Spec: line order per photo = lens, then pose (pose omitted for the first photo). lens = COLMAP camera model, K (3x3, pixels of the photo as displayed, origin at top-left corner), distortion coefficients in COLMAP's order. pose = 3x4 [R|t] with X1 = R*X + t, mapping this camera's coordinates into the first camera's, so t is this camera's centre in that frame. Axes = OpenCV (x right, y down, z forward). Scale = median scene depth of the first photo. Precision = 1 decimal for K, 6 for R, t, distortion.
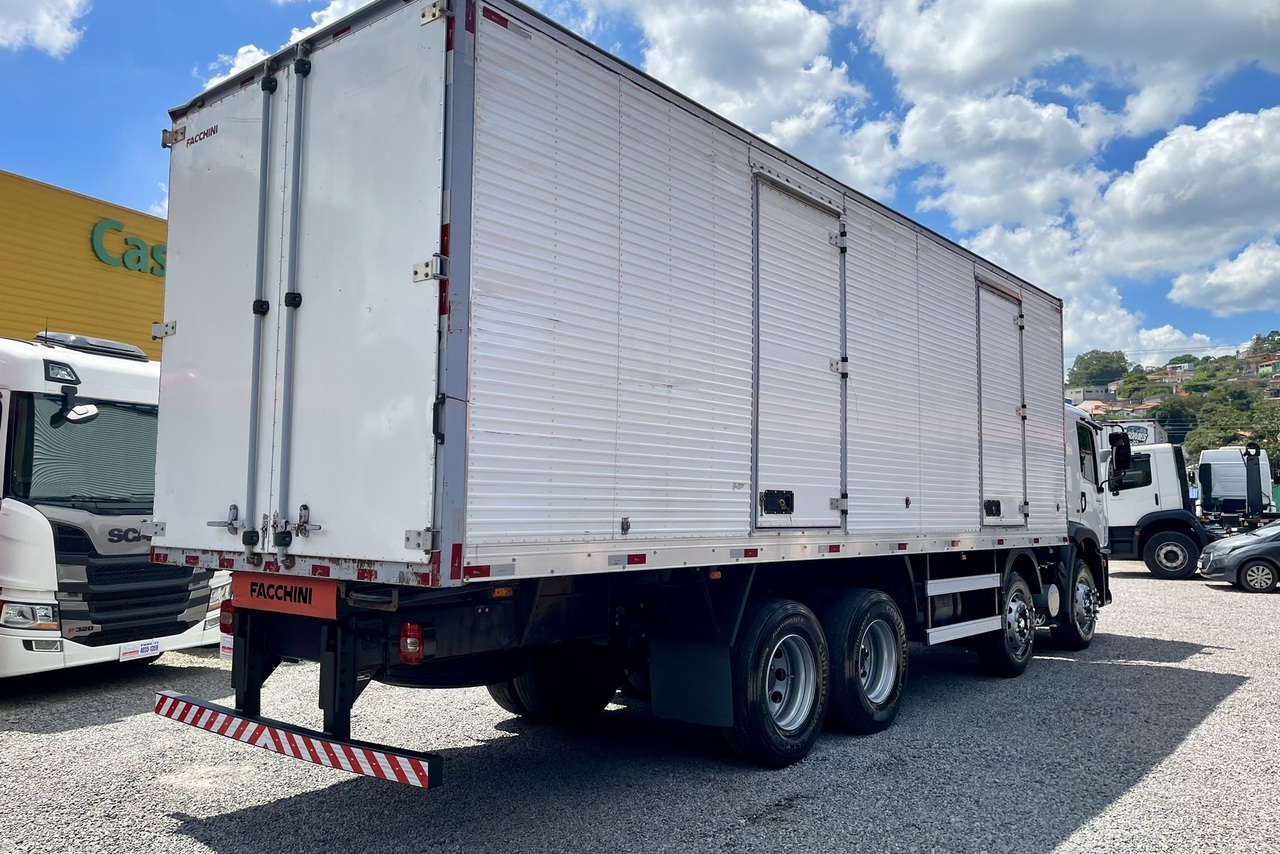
lens RADIAL K [[988.4, 0, 640.0], [0, 988.4, 427.0], [0, 0, 1]] dist [0.031431, -0.008916]
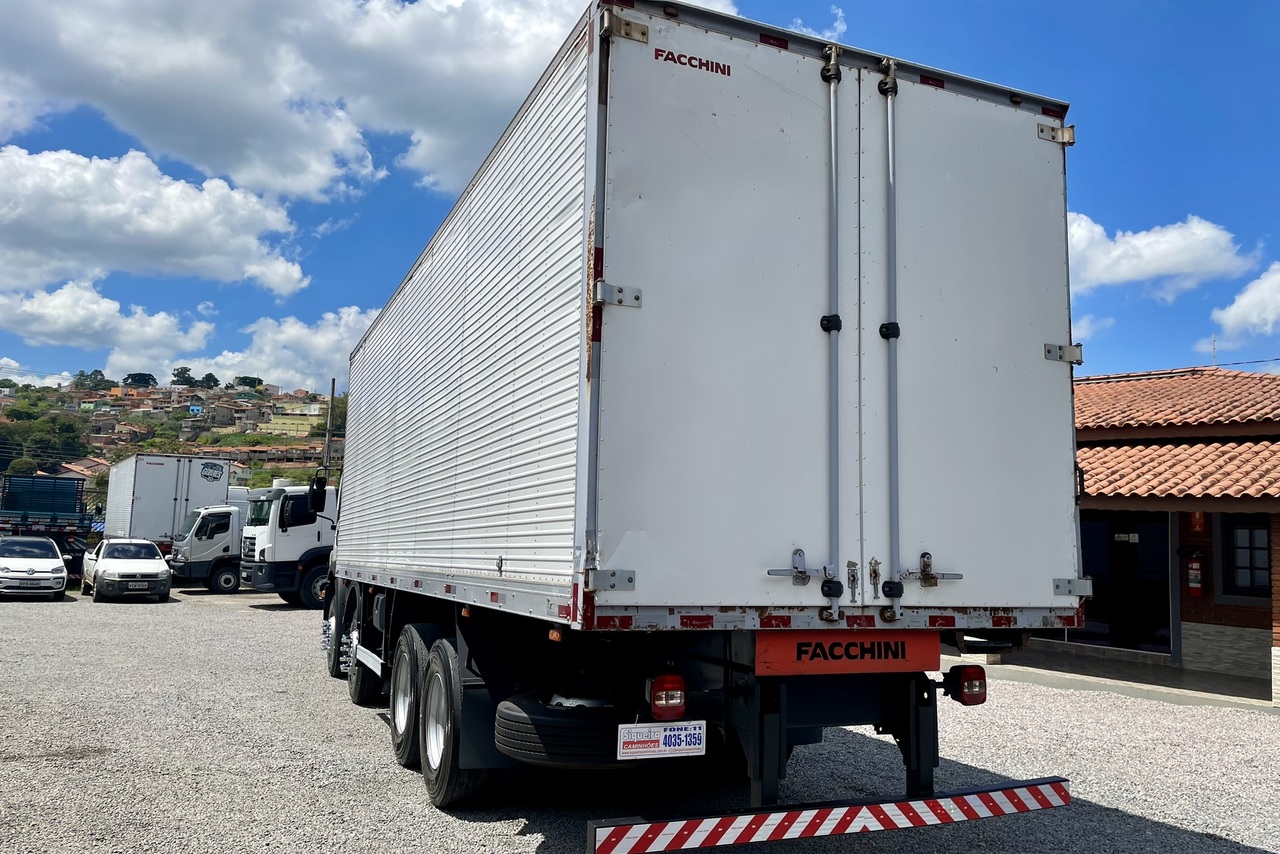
lens RADIAL K [[988.4, 0, 640.0], [0, 988.4, 427.0], [0, 0, 1]] dist [0.031431, -0.008916]
pose [[0.452488, 0.118974, 0.883799, -1.257721], [-0.091459, 0.992026, -0.086718, 0.063252], [-0.887068, -0.041592, 0.459761, 0.773137]]
